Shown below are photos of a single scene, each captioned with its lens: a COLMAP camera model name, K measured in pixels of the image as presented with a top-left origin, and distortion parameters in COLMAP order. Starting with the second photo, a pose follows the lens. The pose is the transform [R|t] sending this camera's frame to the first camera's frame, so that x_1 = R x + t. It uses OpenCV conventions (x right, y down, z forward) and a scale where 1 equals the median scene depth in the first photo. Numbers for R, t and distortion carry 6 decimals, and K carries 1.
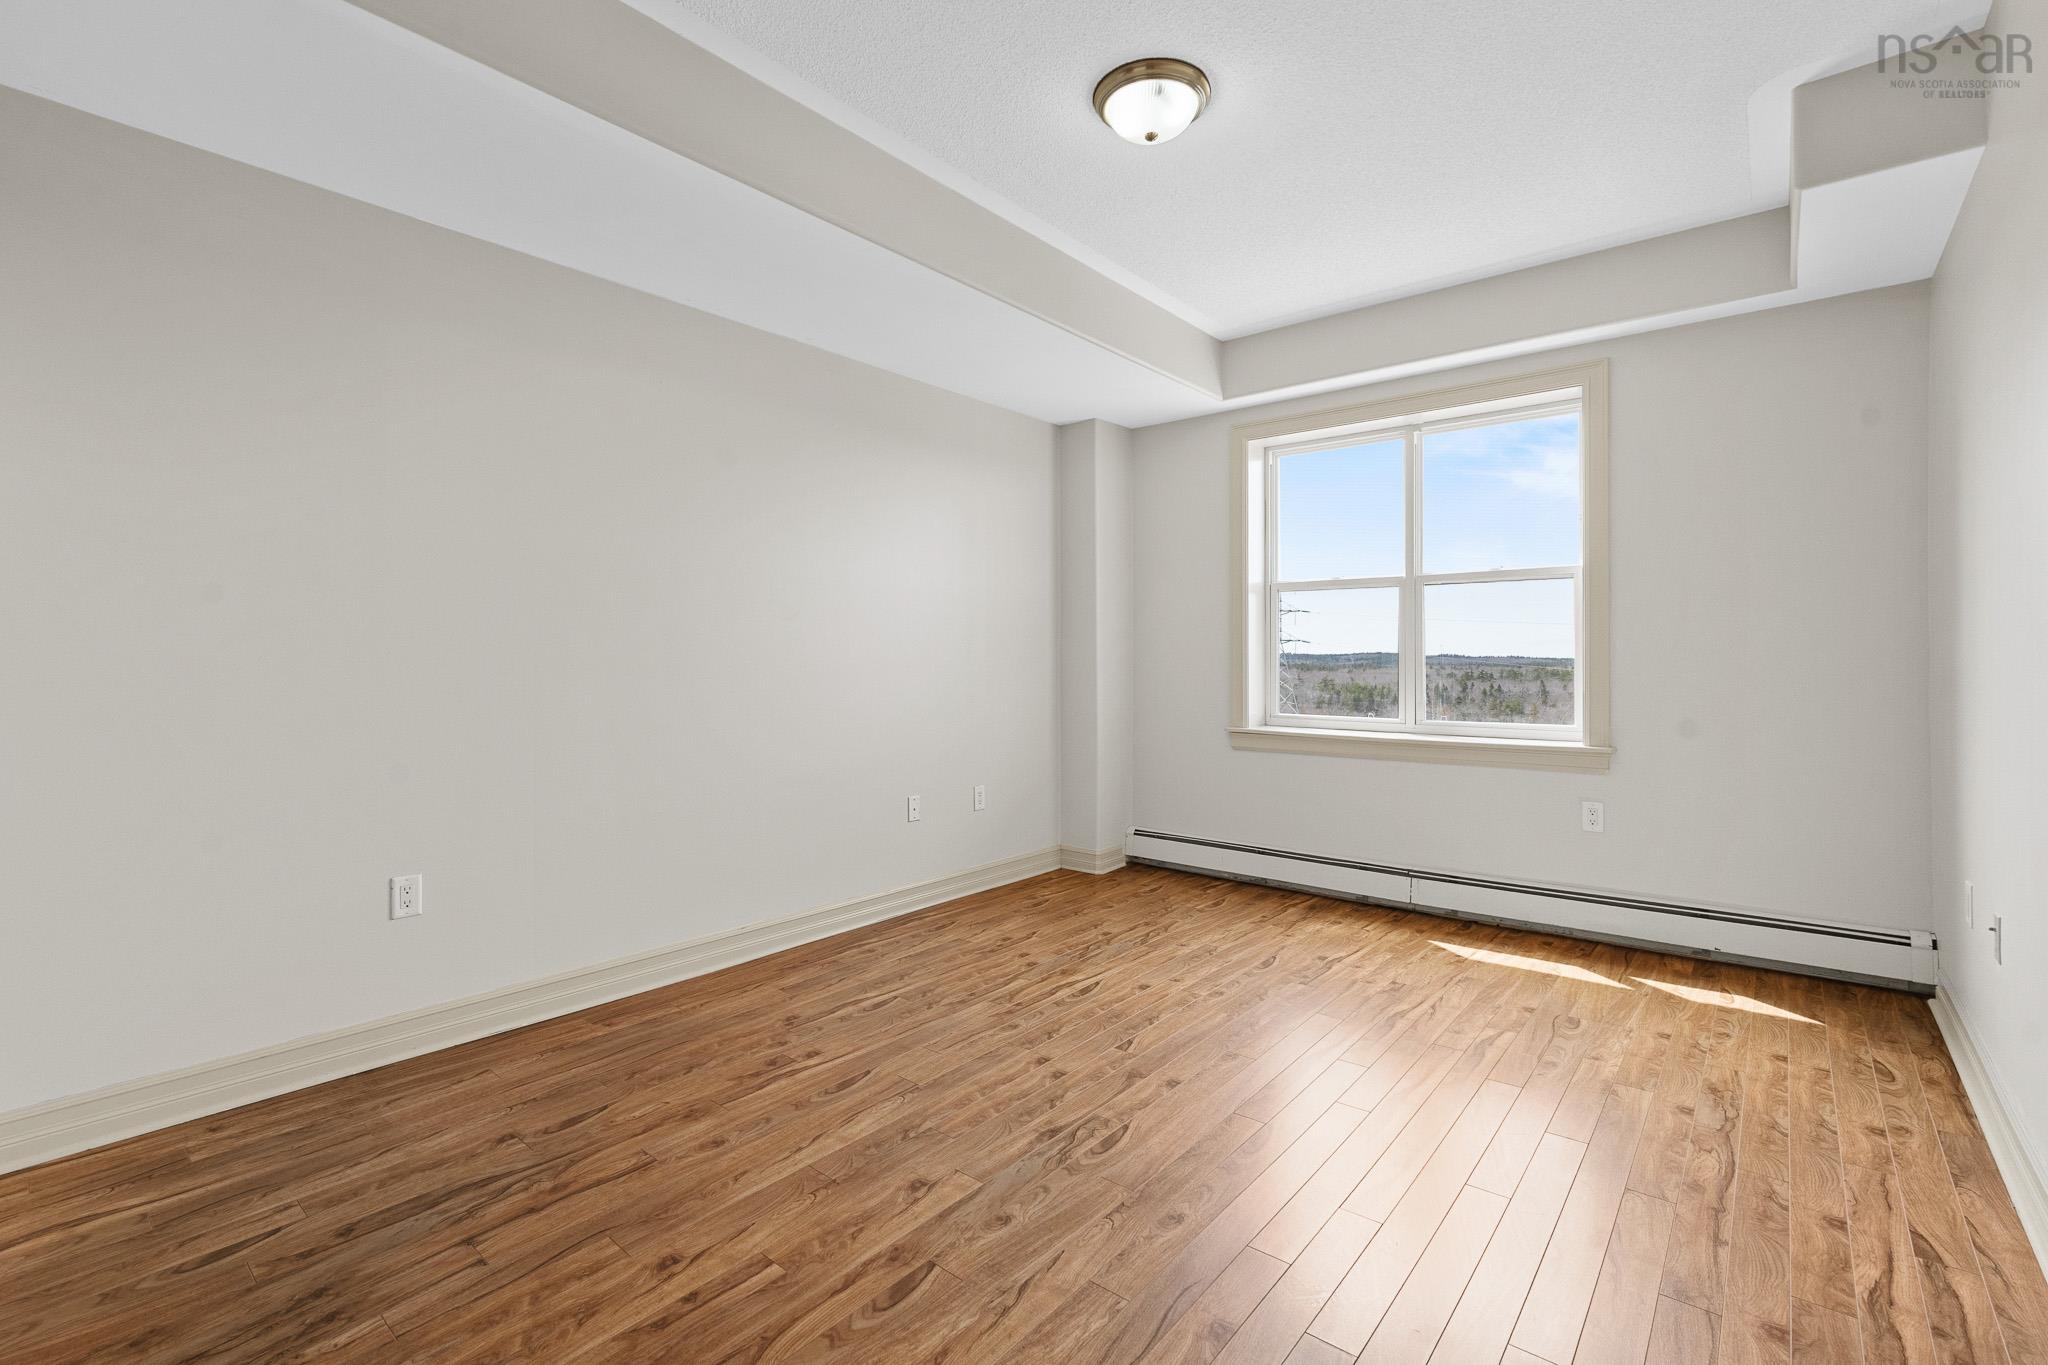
lens RADIAL K [[900.8, 0, 1017.7], [0, 900.8, 662.7], [0, 0, 1]] dist [-0.003728, -0.000256]
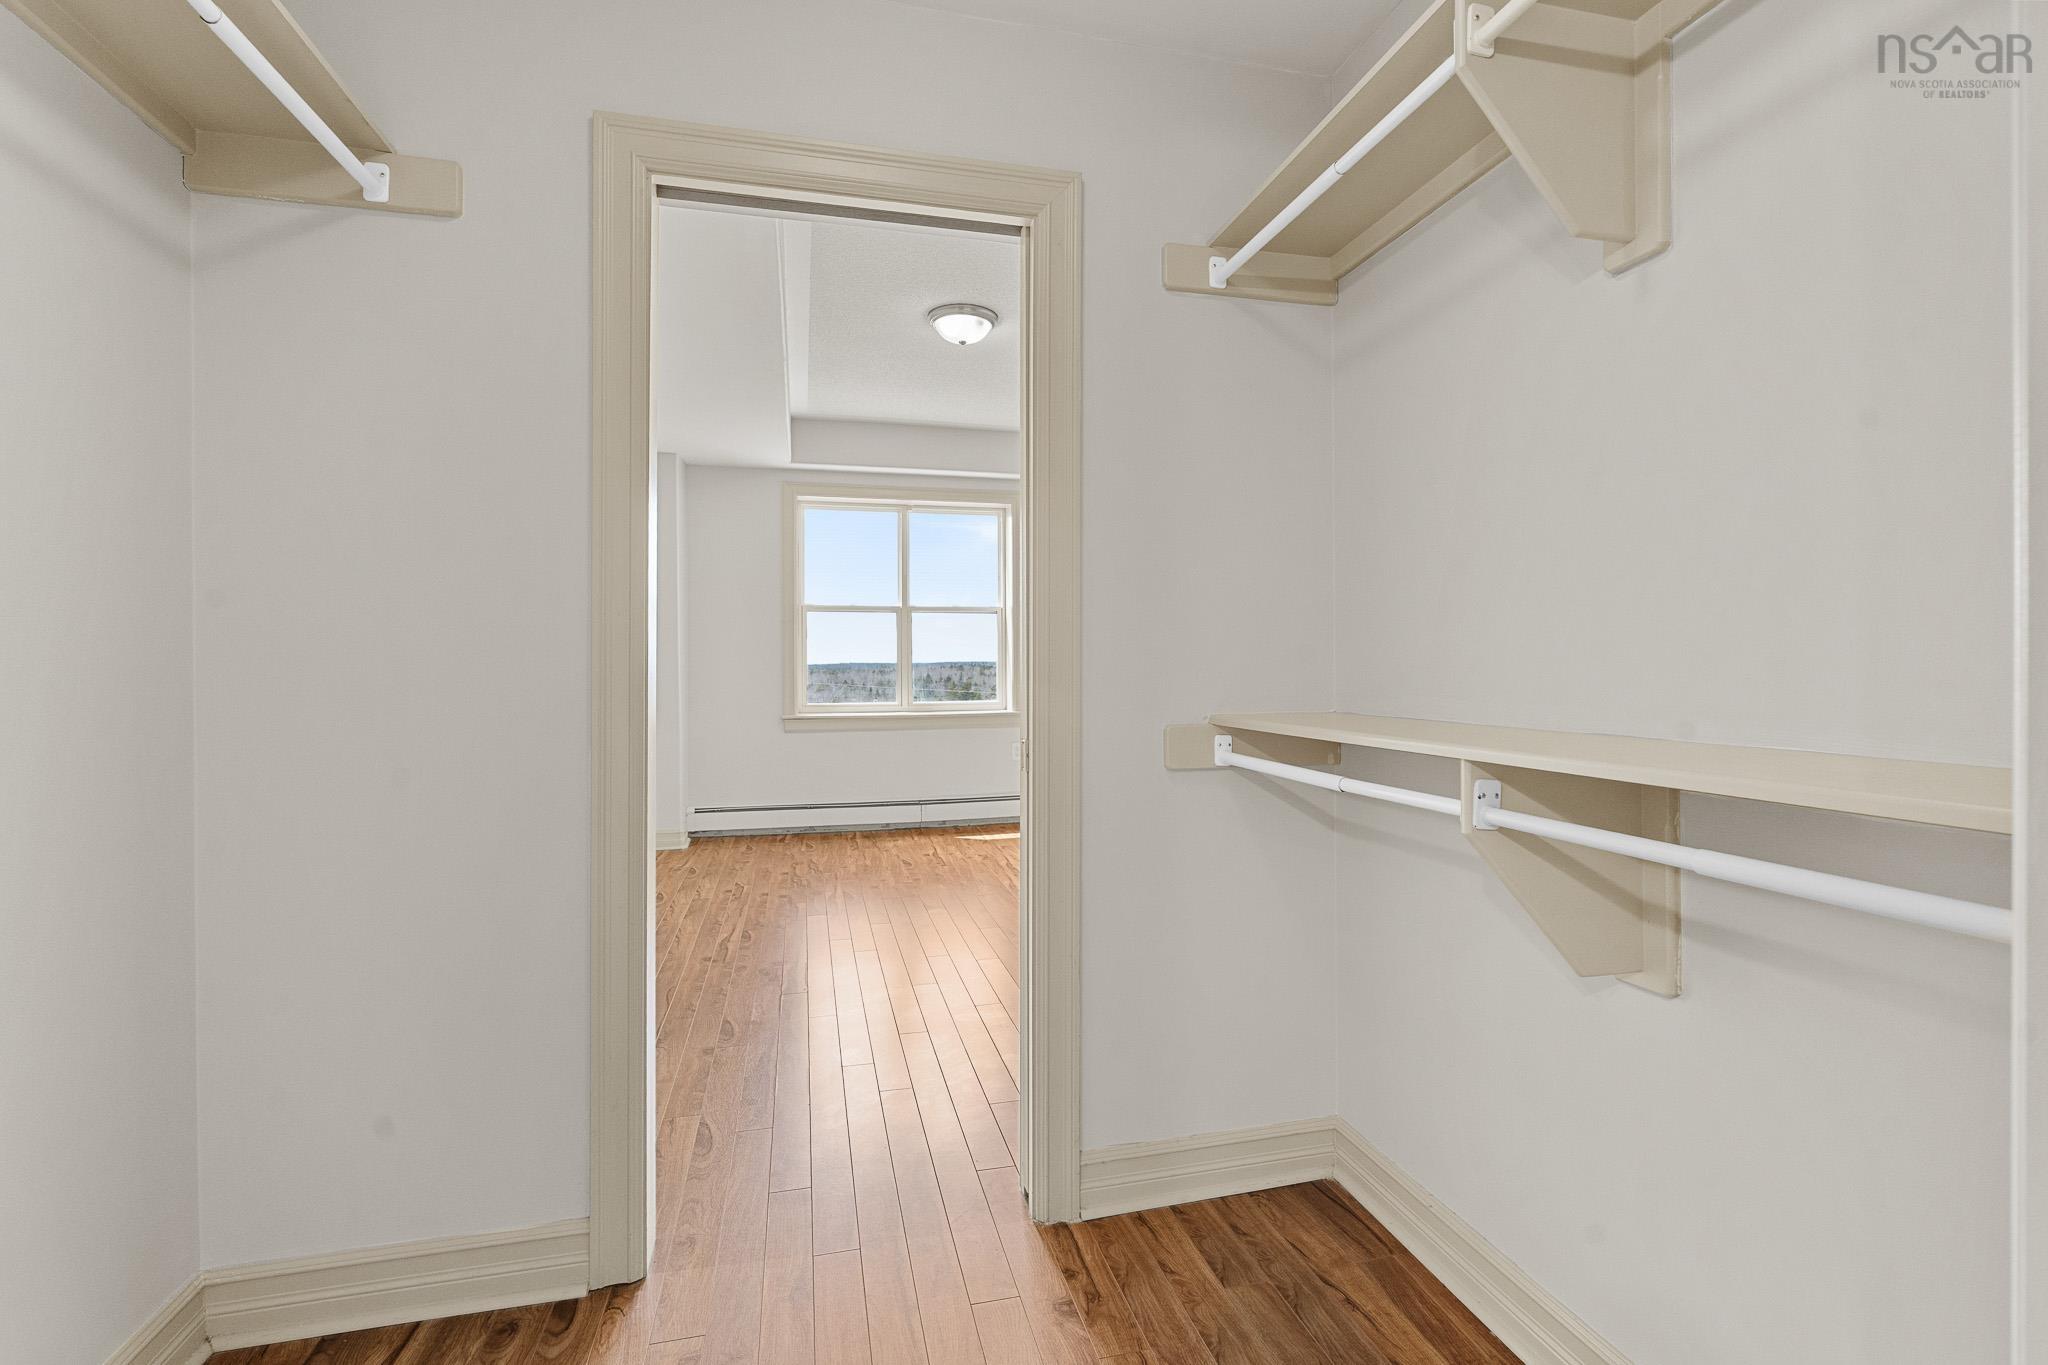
lens RADIAL K [[900.8, 0, 1006.5], [0, 900.8, 685.0], [0, 0, 1]] dist [-0.003728, -0.000256]
pose [[0.600367, -0.022968, 0.799395, -0.774812], [0.007472, 0.999705, 0.023112, 0.000817], [-0.799689, -0.007903, 0.600362, -0.038115]]
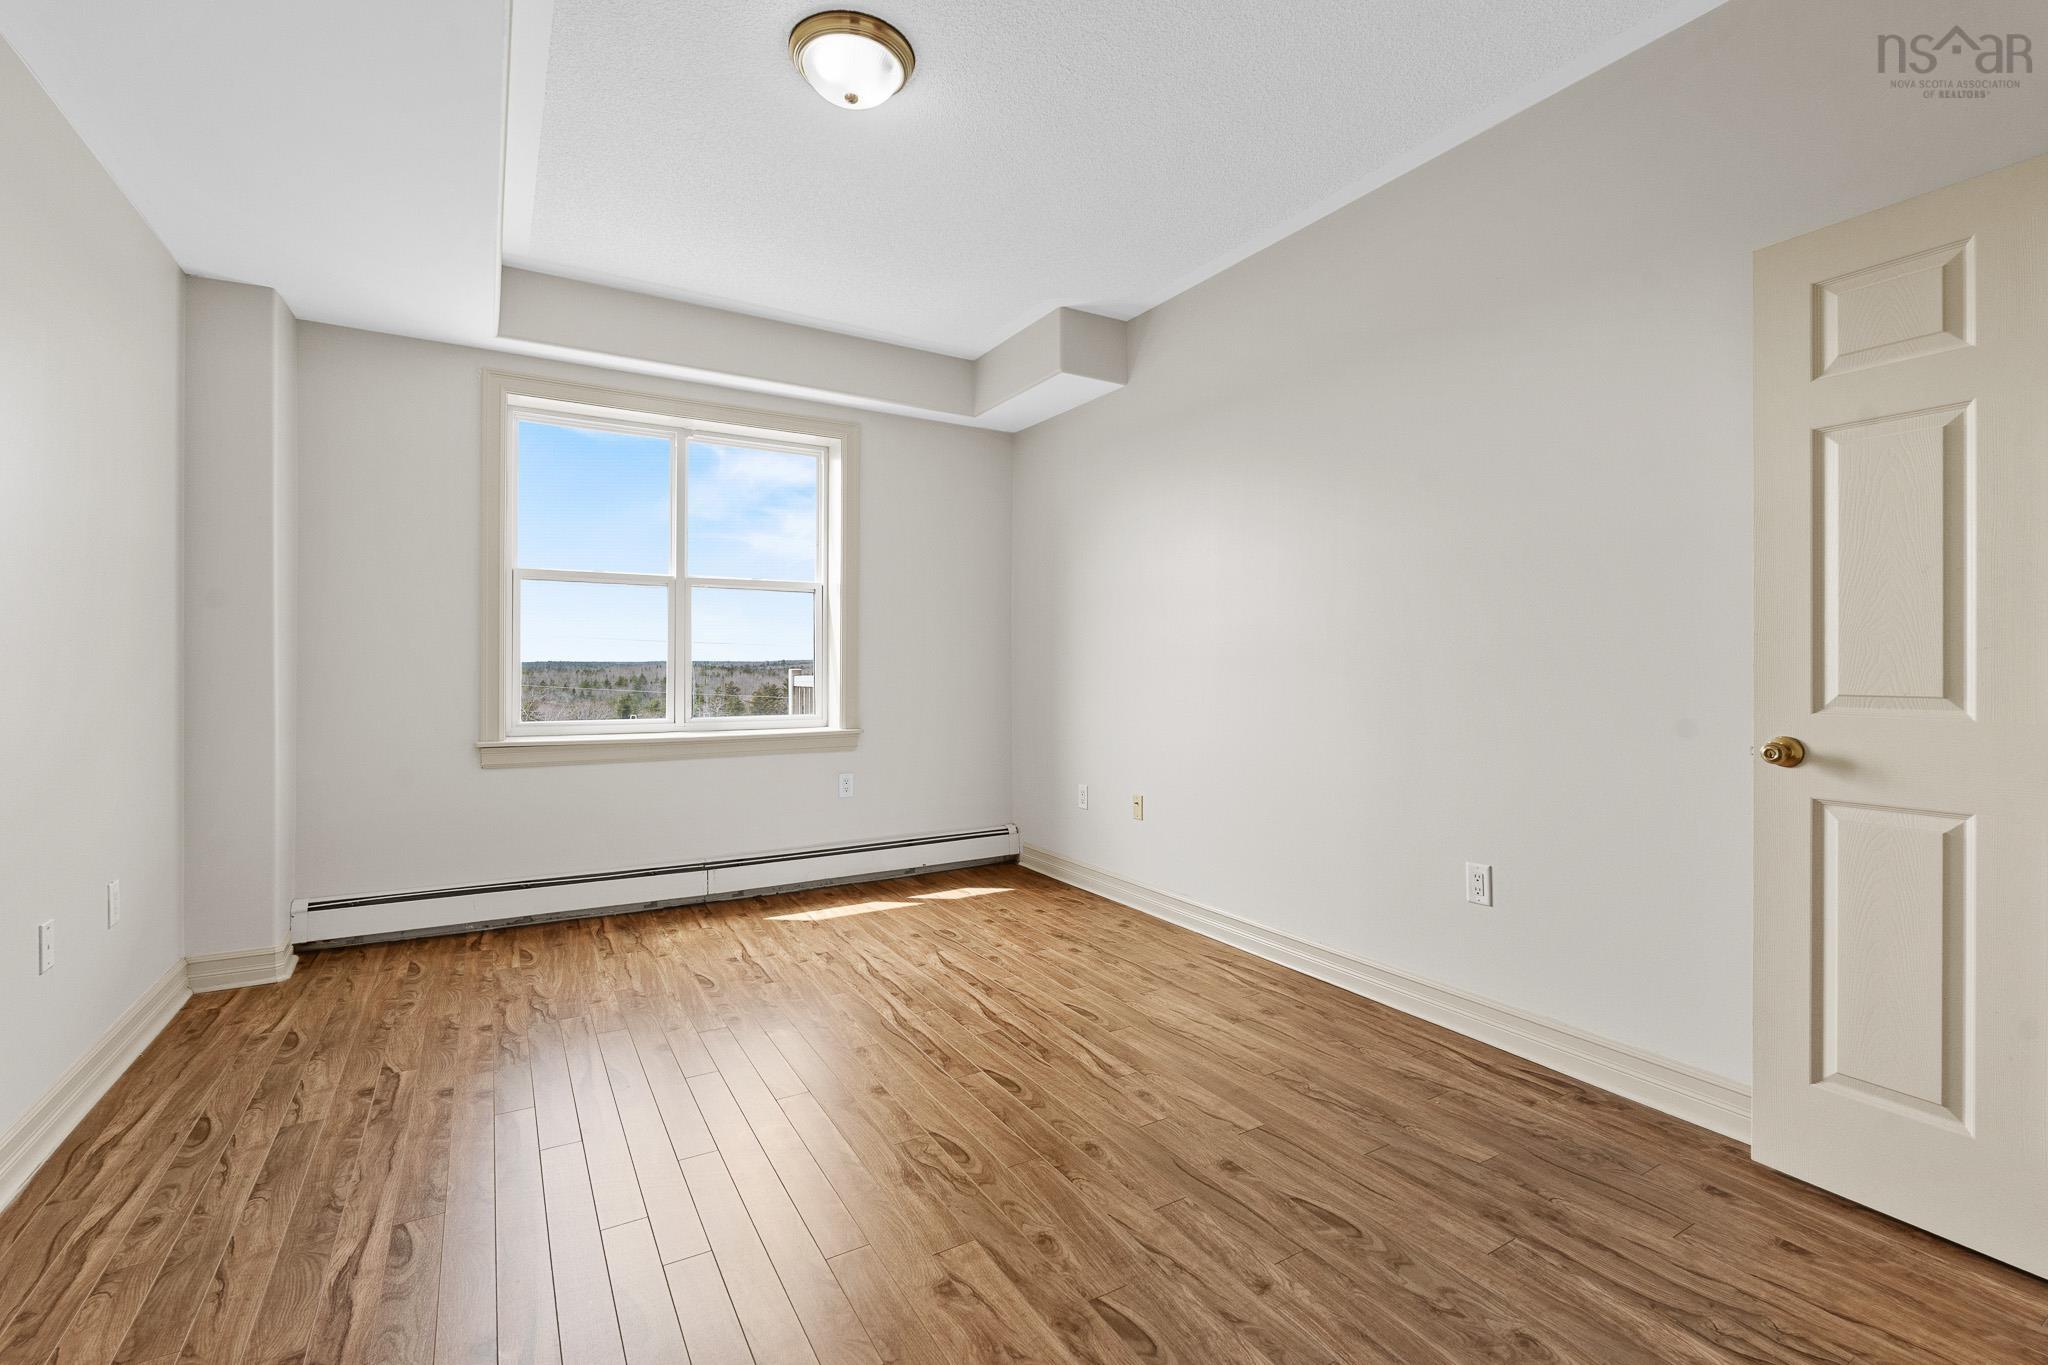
lens RADIAL K [[900.8, 0, 1014.5], [0, 900.8, 675.7], [0, 0, 1]] dist [-0.003728, -0.000256]
pose [[0.331784, -0.011282, 0.943288, -0.468409], [-0.001092, 0.999923, 0.012343, 0.002217], [-0.943355, -0.005125, 0.331746, 0.360870]]
